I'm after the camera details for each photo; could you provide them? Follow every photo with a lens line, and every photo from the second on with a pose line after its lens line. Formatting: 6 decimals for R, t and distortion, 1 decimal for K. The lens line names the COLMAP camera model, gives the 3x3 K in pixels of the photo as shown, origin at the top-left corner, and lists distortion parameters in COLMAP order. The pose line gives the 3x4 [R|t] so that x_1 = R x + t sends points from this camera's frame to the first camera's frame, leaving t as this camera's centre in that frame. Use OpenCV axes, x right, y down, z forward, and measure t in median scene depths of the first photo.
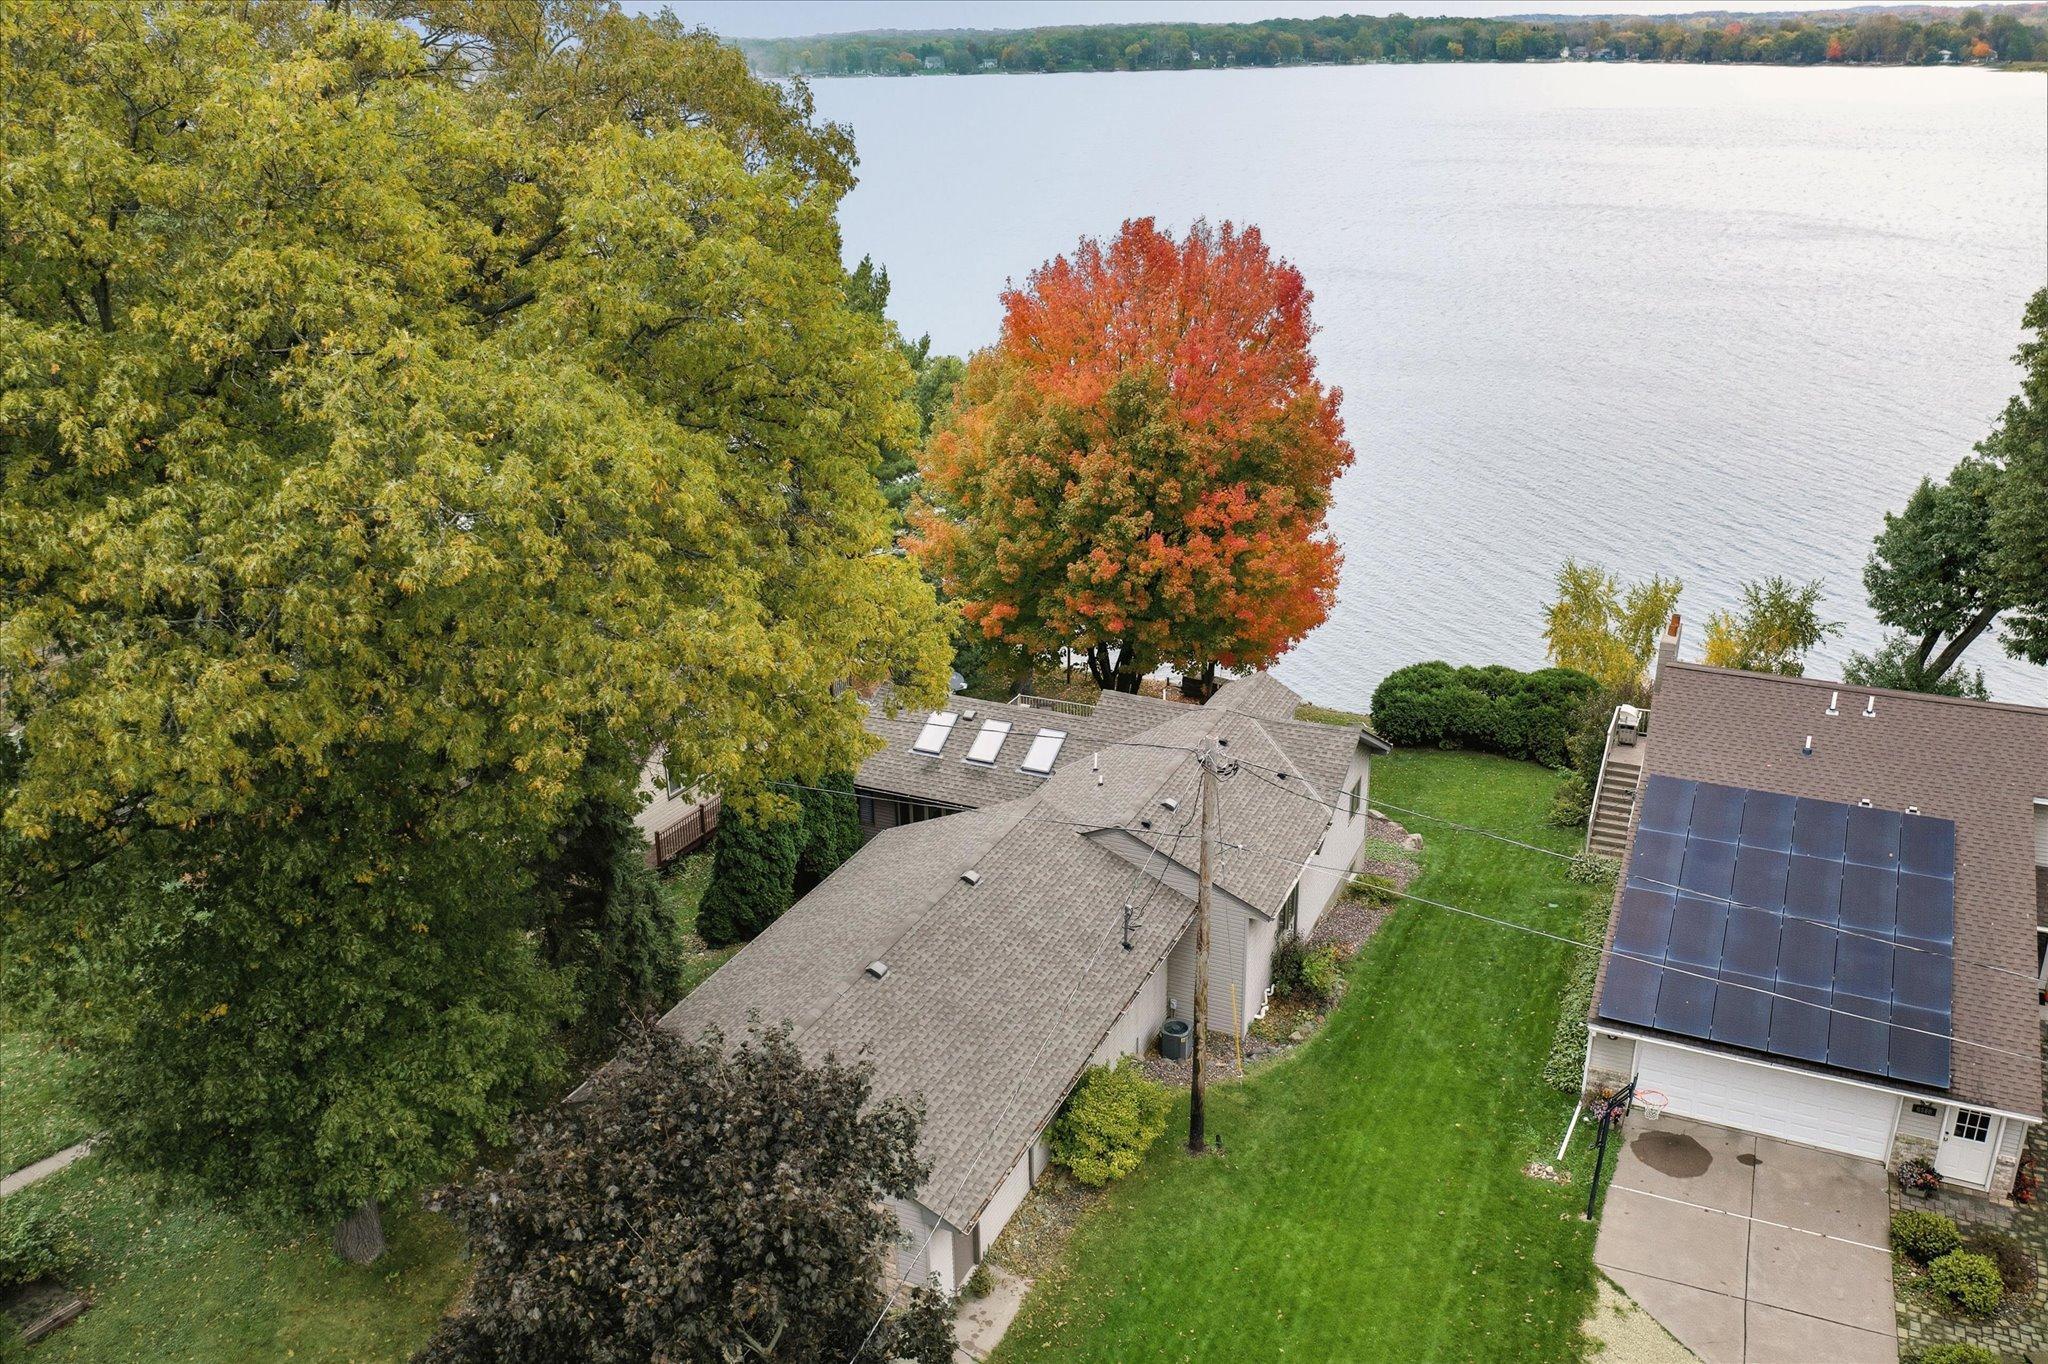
lens RADIAL K [[1630.3, 0, 1024.0], [0, 1630.3, 682.0], [0, 0, 1]] dist [-0.035236, -0.000713]
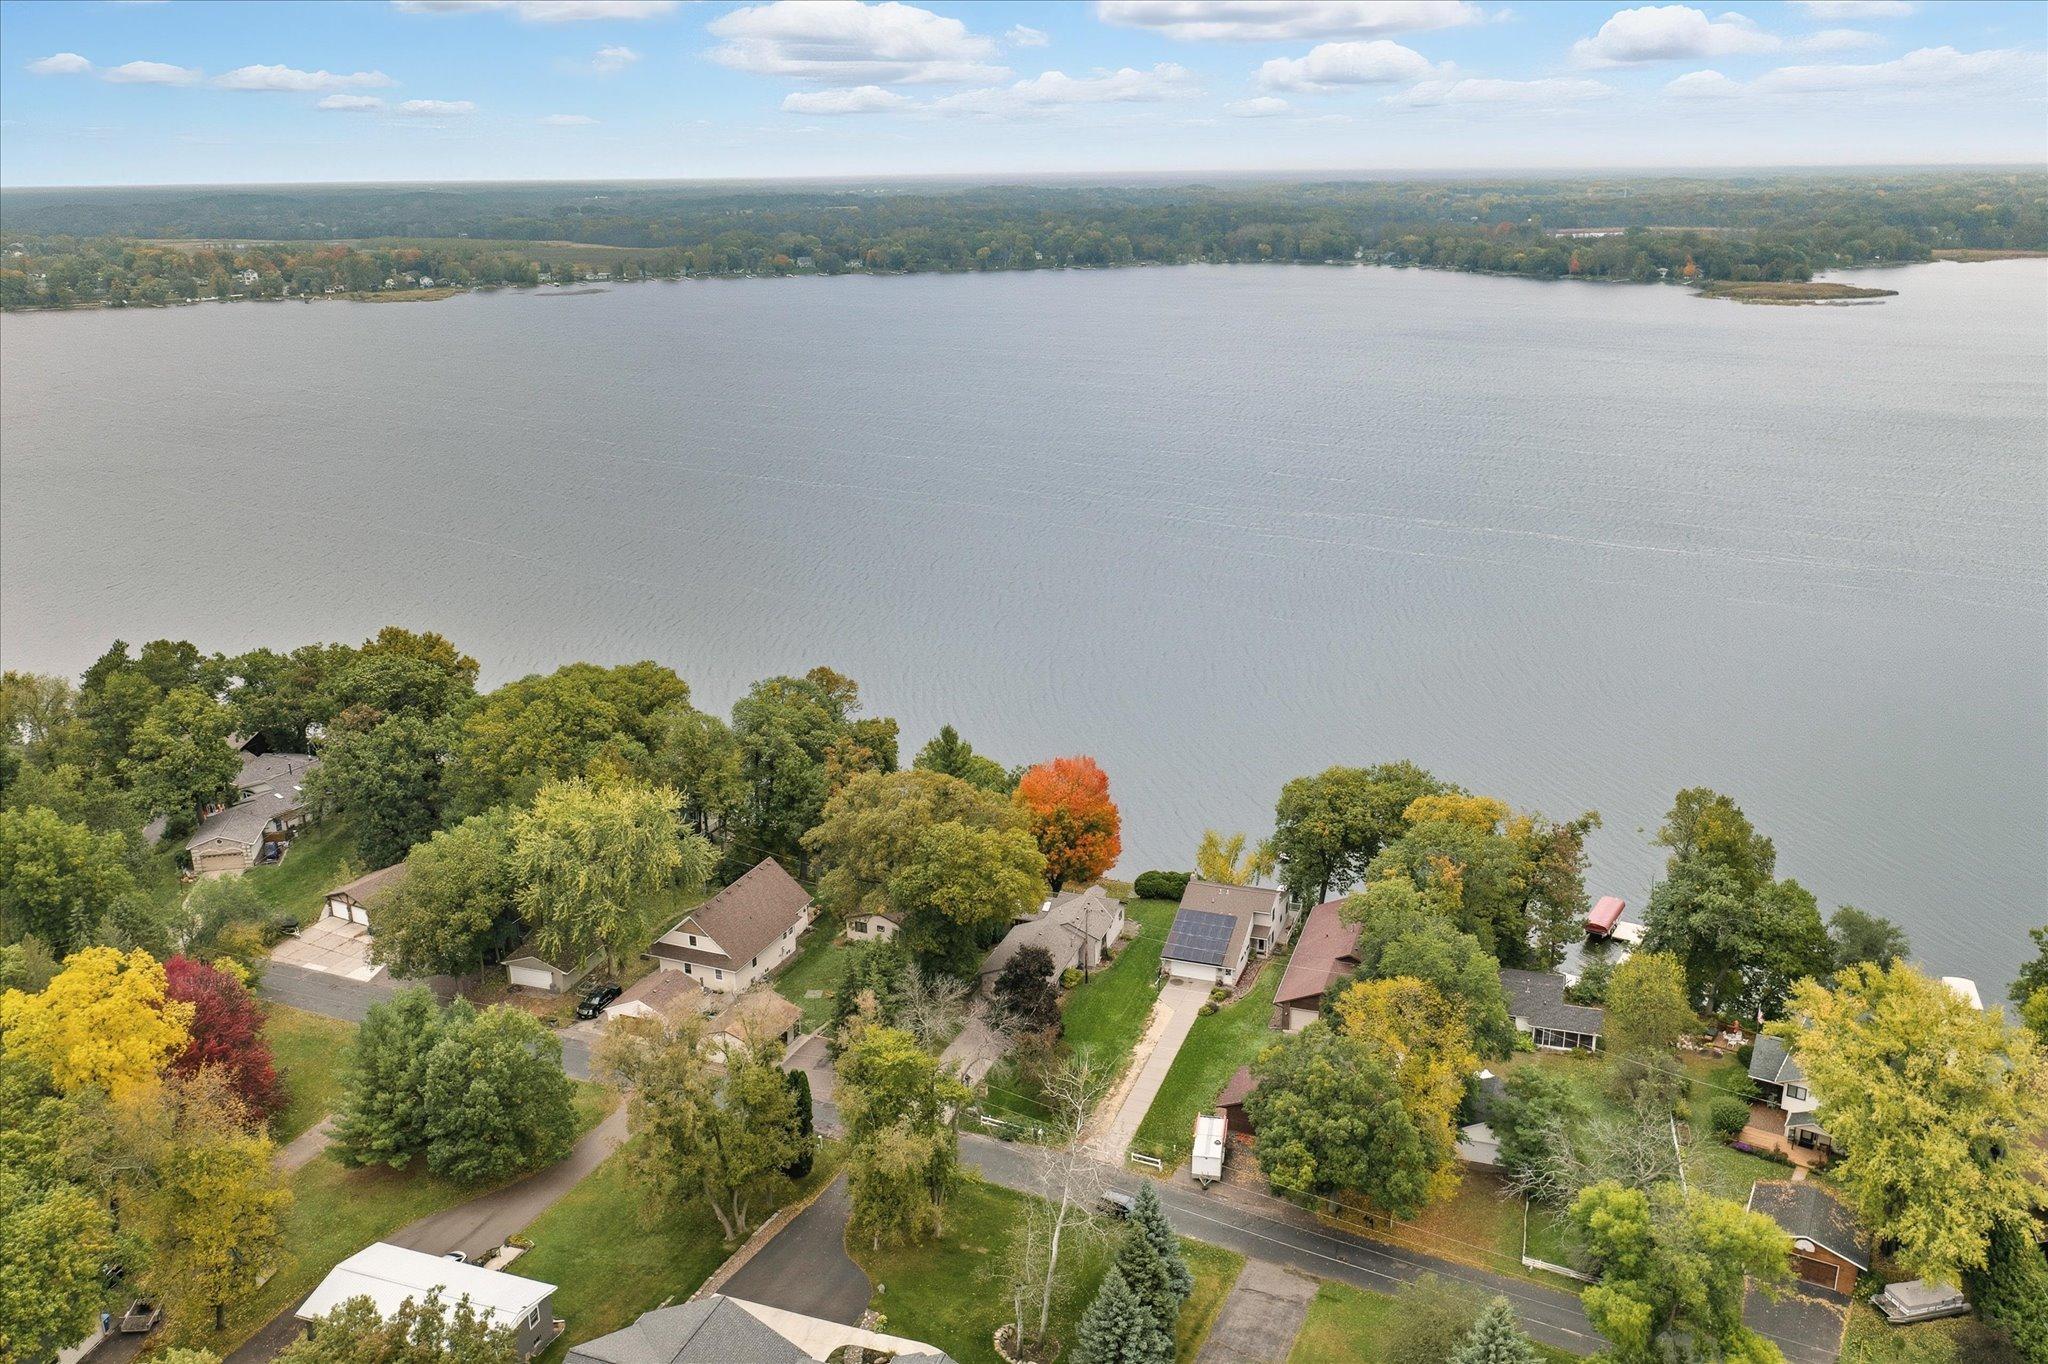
lens RADIAL K [[1630.3, 0, 1024.0], [0, 1630.3, 682.0], [0, 0, 1]] dist [-0.035236, -0.000713]
pose [[0.995673, -0.021396, 0.090435, -0.345724], [0.028111, 0.996888, -0.073643, -0.190798], [-0.088577, 0.075867, 0.993176, -2.690498]]
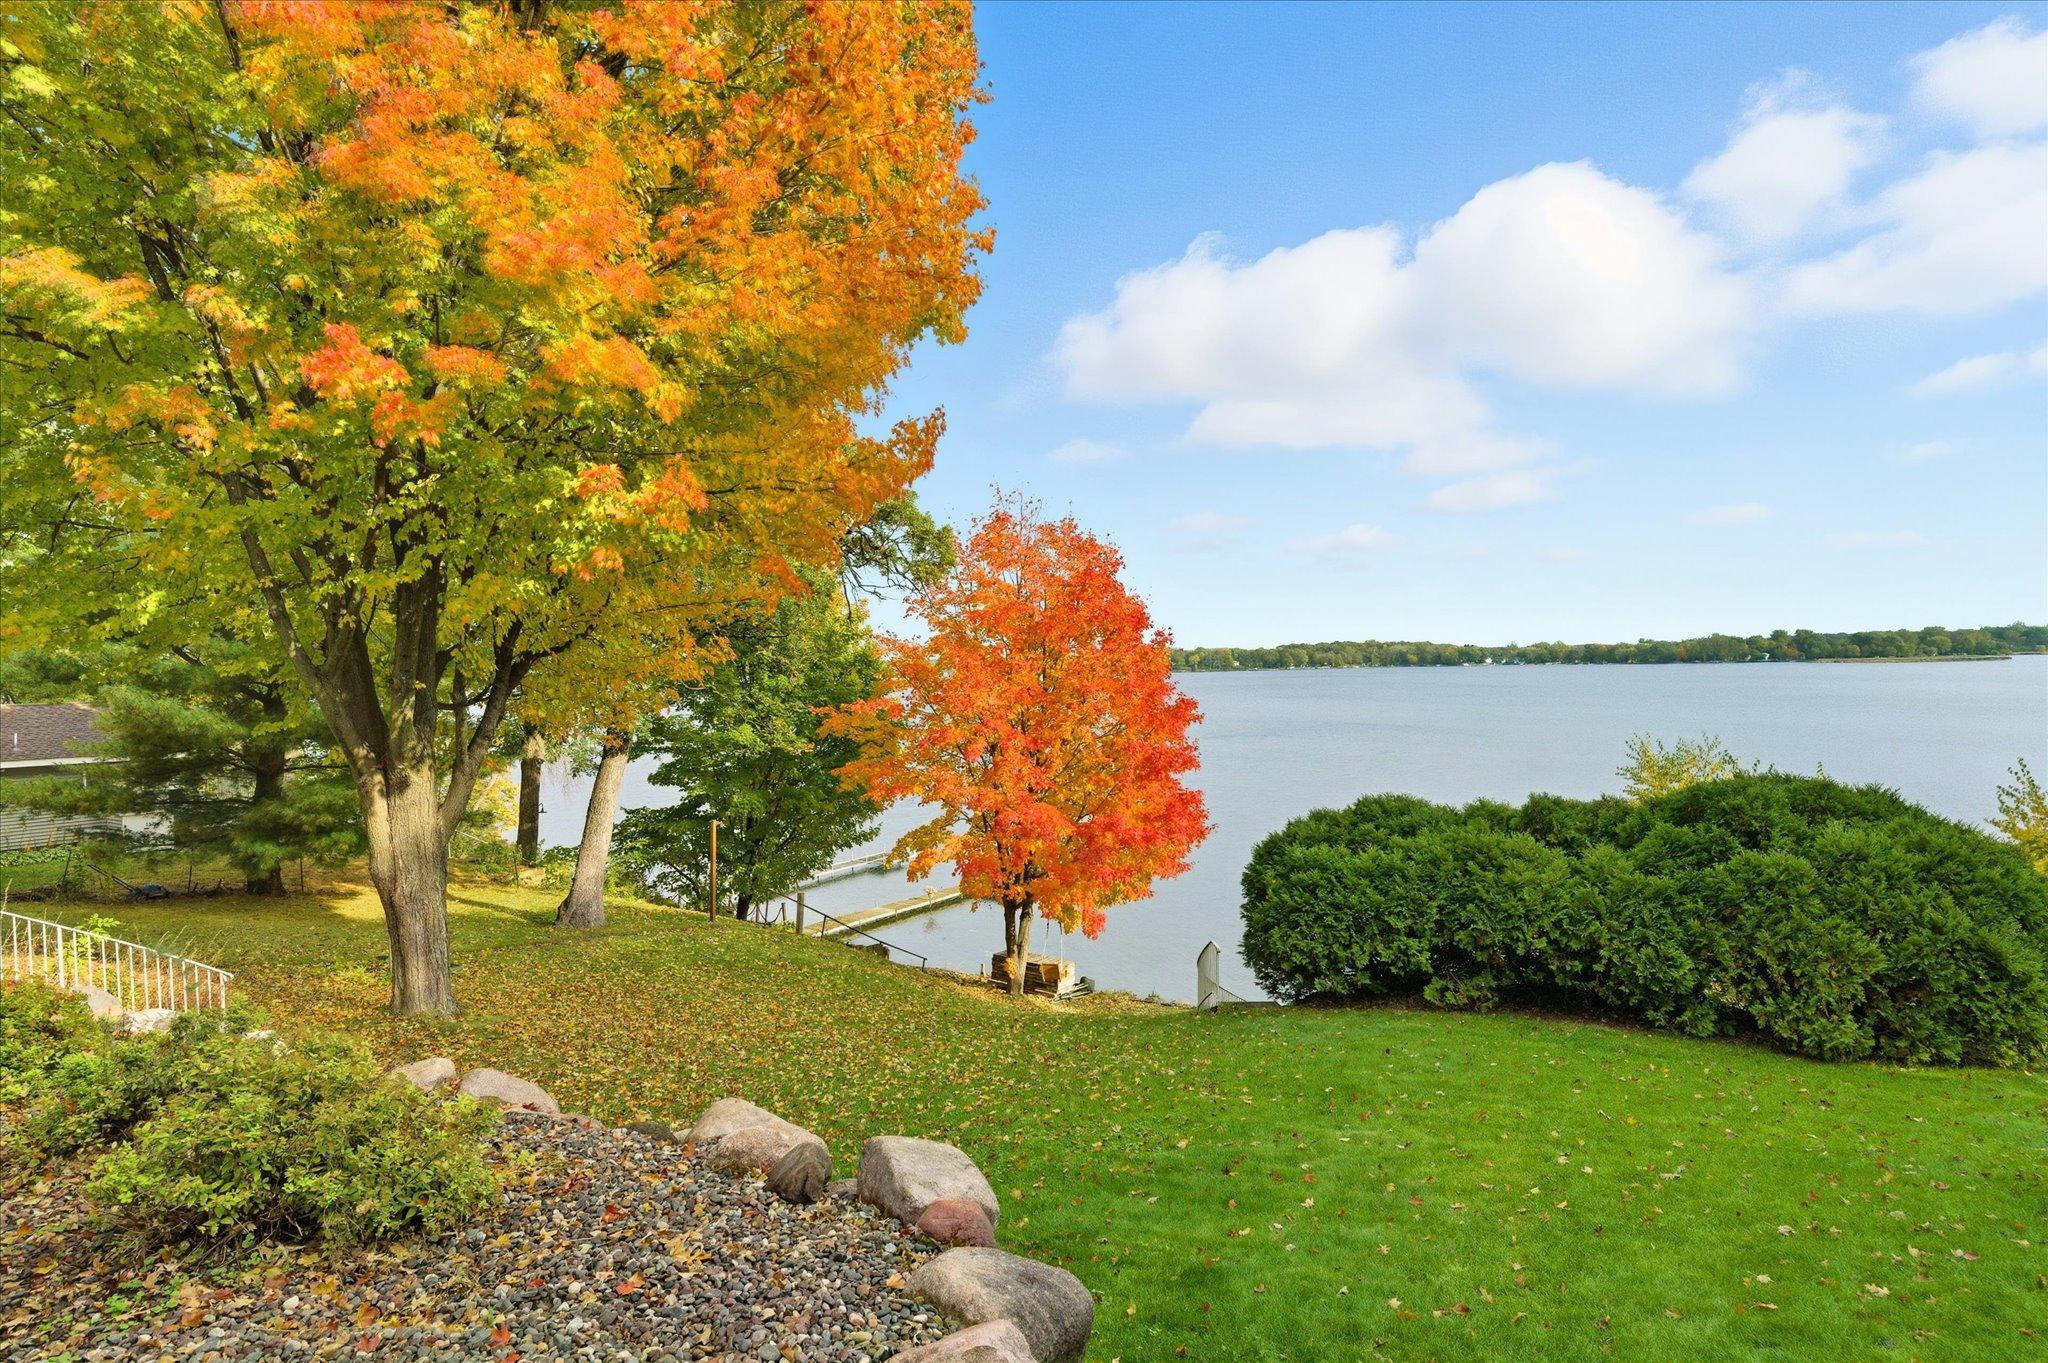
lens RADIAL K [[1104.7, 0, 1024.0], [0, 1104.7, 681.5], [0, 0, 1]] dist [-0.000113, -0.000474]
pose [[0.995493, -0.000798, -0.094837, 0.214934], [-0.032829, 0.935245, -0.352476, 0.069082], [0.088977, 0.354001, 0.931003, 0.836784]]
